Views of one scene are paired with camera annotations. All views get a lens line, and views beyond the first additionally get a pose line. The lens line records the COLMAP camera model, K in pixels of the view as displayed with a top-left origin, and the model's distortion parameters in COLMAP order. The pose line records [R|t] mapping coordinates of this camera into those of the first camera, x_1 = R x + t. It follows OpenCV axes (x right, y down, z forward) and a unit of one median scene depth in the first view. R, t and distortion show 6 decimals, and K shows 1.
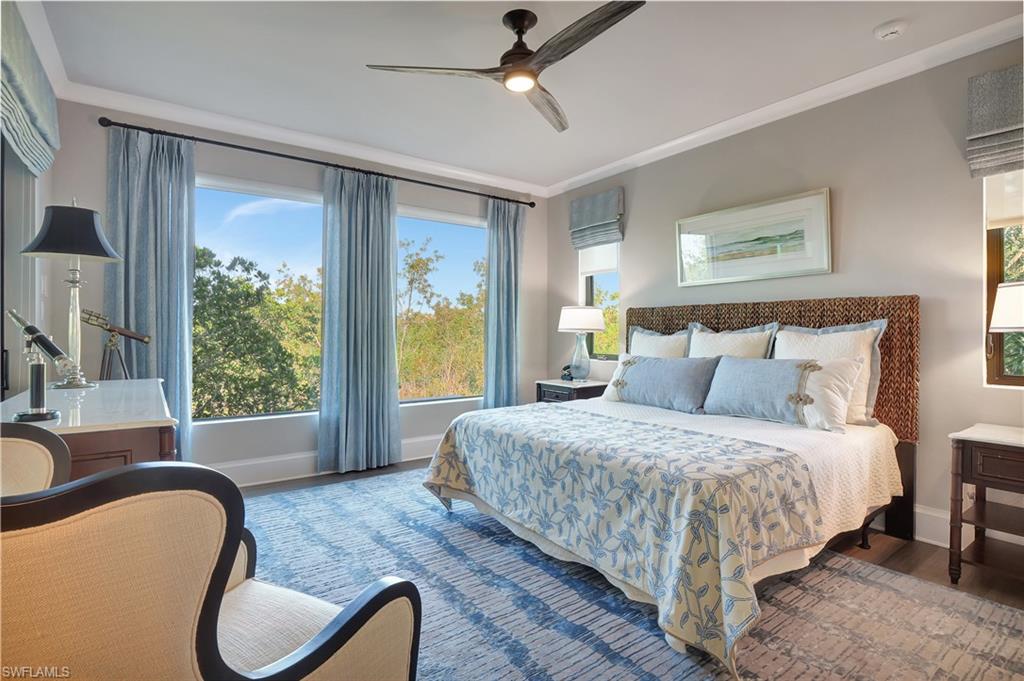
lens RADIAL K [[483.6, 0, 494.4], [0, 483.6, 340.6], [0, 0, 1]] dist [-0.003033, -0.000212]
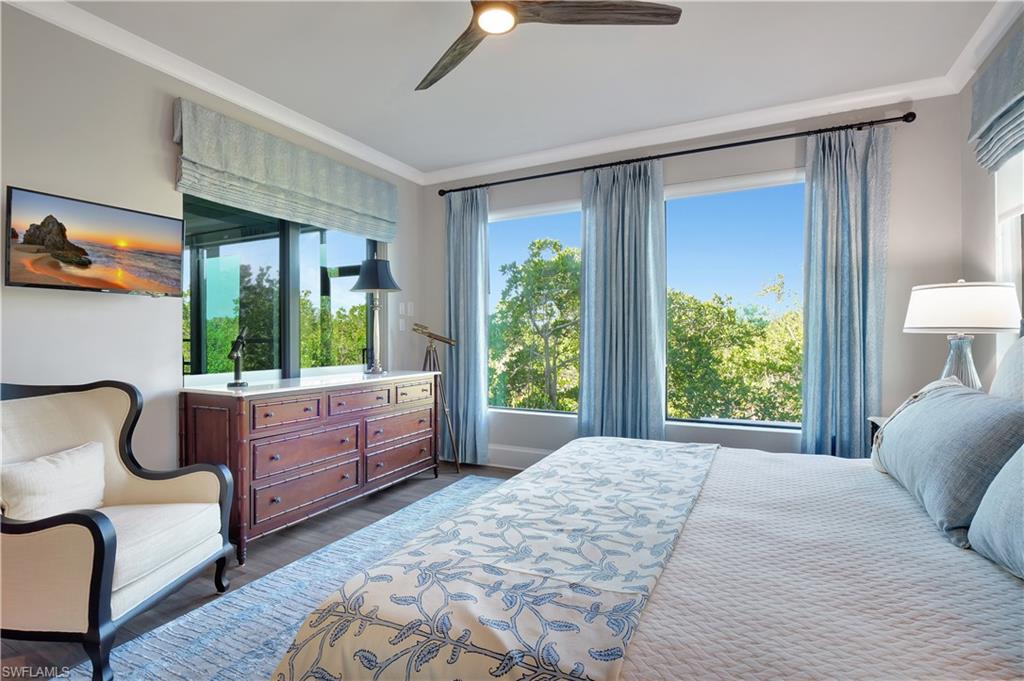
lens RADIAL K [[500.3, 0, 509.7], [0, 500.3, 337.7], [0, 0, 1]] dist [-0.002929, 0.000064]
pose [[0.475534, 0.003823, -0.879689, 0.483264], [-0.005541, 0.999984, 0.001350, -0.015183], [0.879680, 0.004232, 0.475547, 0.364050]]
